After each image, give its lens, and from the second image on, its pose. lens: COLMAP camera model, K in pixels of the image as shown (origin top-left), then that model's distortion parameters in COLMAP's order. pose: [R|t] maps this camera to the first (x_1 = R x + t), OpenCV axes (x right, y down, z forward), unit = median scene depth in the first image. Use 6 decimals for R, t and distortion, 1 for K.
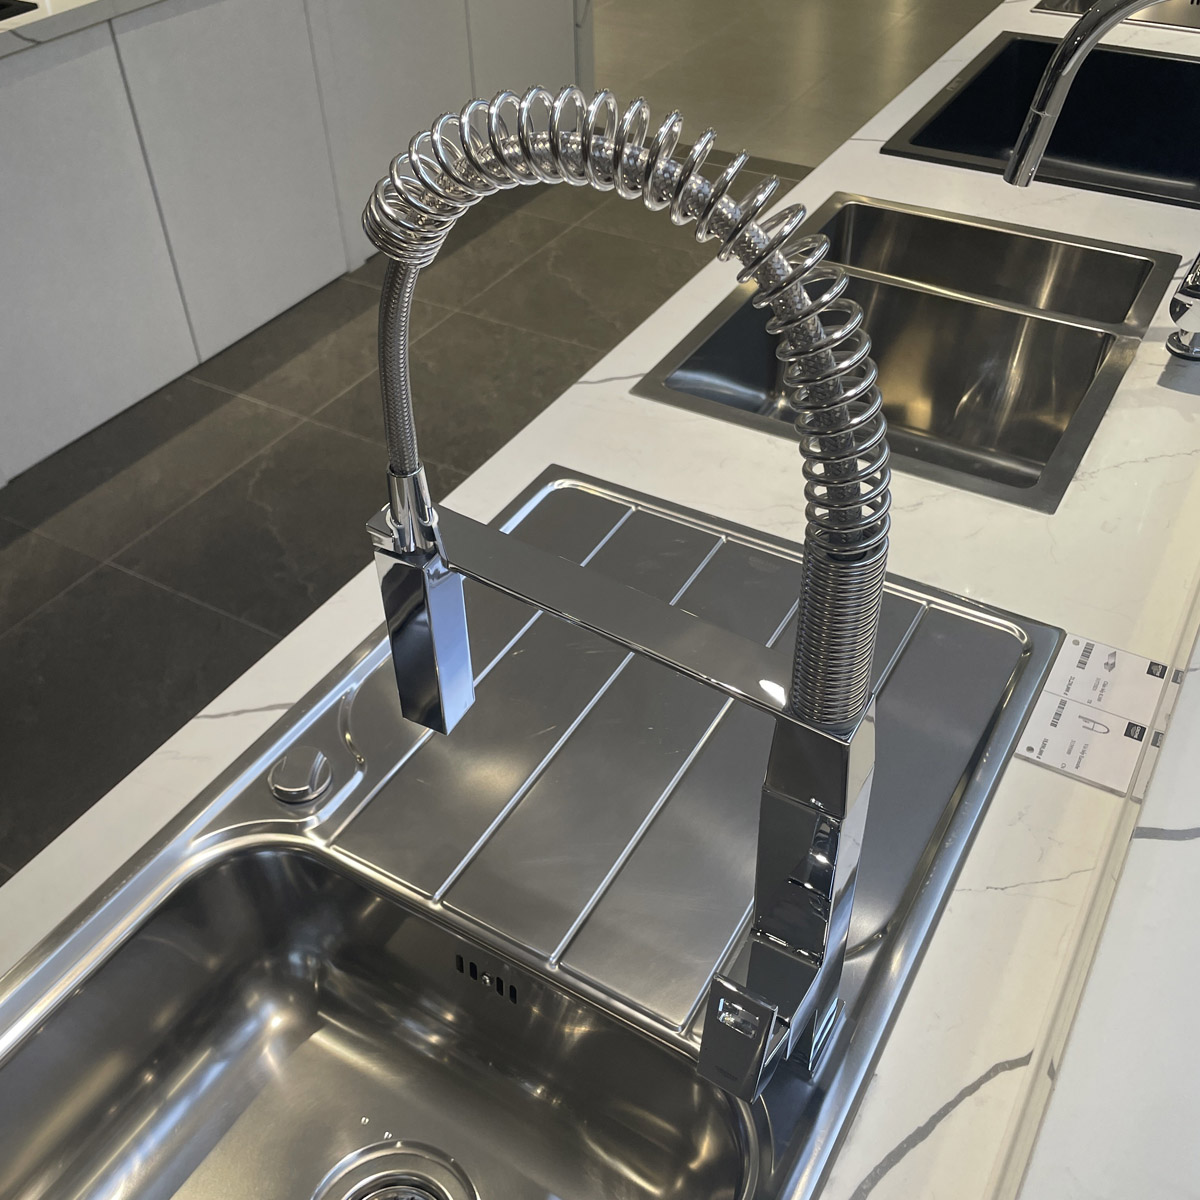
lens RADIAL K [[1211.6, 0, 595.6], [0, 1211.6, 593.1], [0, 0, 1]] dist [0.035916, 0.000000]
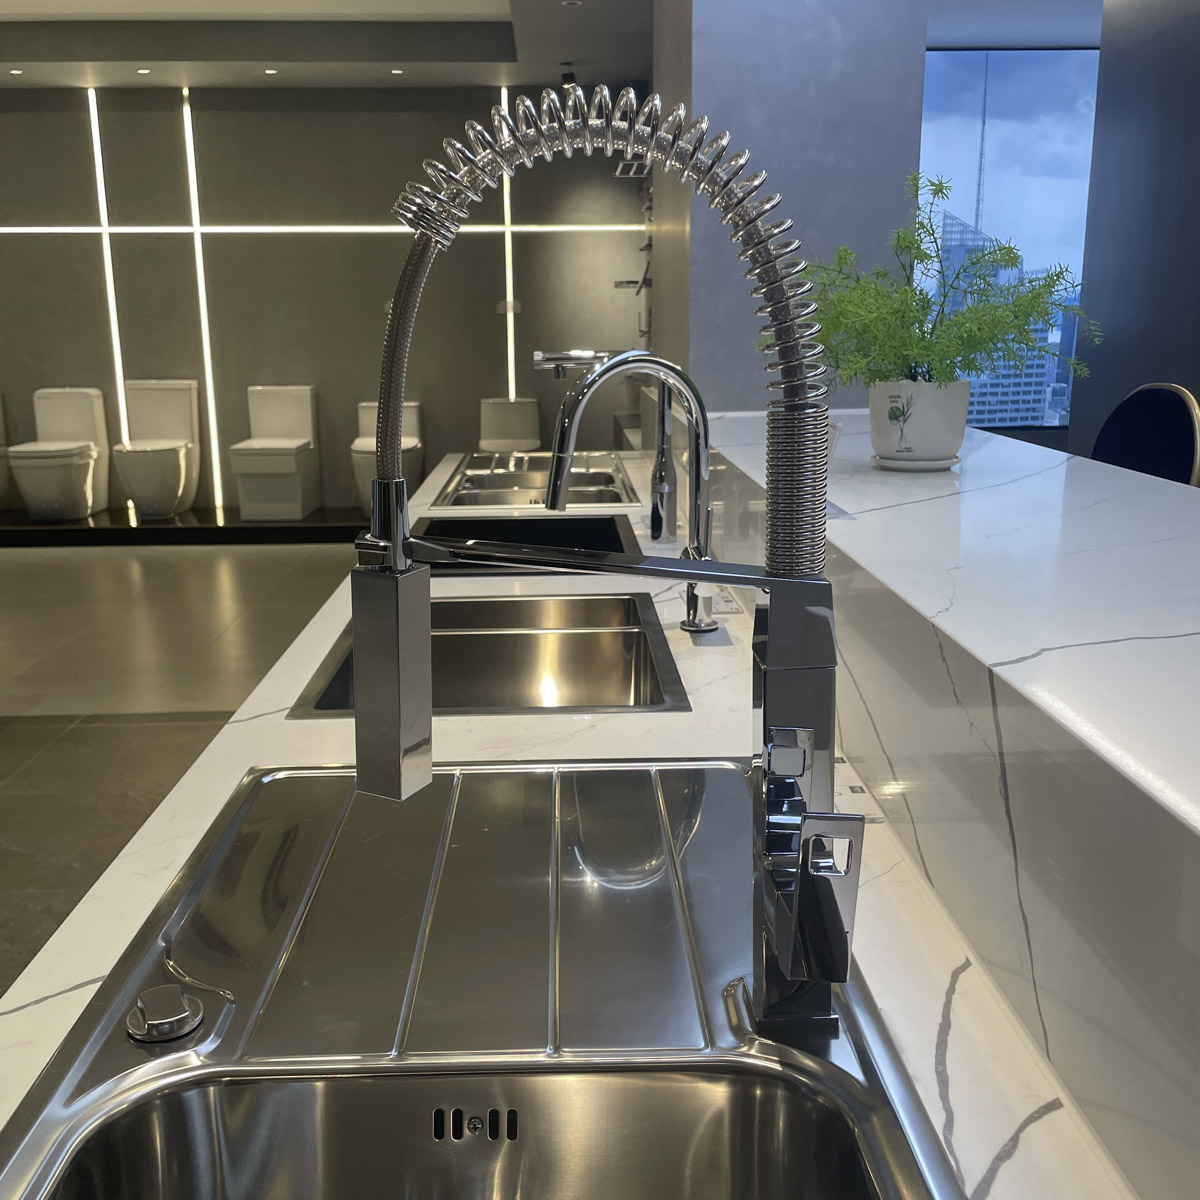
lens RADIAL K [[1211.6, 0, 592.0], [0, 1211.6, 597.4], [0, 0, 1]] dist [0.035916, 0.000000]
pose [[0.847052, -0.107847, 0.520454, -0.376278], [0.340499, 0.861986, -0.375552, 0.299040], [-0.408122, 0.495327, 0.766869, 0.078760]]
